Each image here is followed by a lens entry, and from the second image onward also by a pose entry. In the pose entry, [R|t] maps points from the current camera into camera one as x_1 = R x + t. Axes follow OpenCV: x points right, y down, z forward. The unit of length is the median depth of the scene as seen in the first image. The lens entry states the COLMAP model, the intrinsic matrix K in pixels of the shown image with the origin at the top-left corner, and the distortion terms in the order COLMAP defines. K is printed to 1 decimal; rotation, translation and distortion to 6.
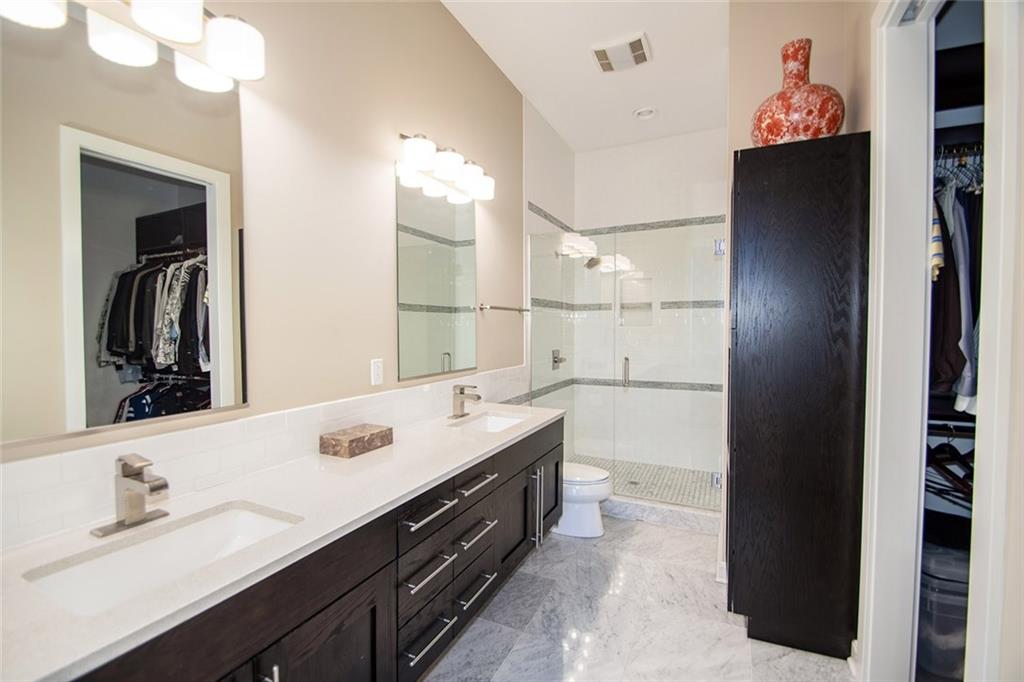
lens RADIAL K [[442.5, 0, 512.0], [0, 442.5, 341.0], [0, 0, 1]] dist [-0.010146, -0.000536]
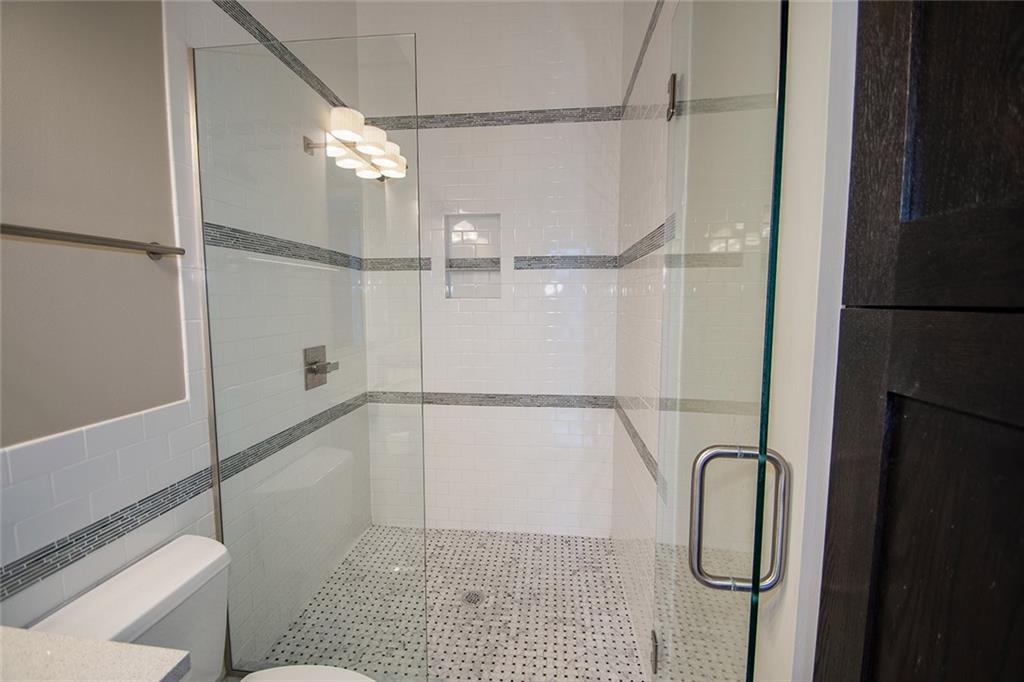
lens RADIAL K [[442.5, 0, 512.0], [0, 442.5, 341.0], [0, 0, 1]] dist [-0.010146, -0.000536]
pose [[0.936792, -0.027942, 0.348769, 0.131436], [0.008711, 0.998360, 0.056587, -0.012138], [-0.349778, -0.049972, 0.935499, 0.461640]]
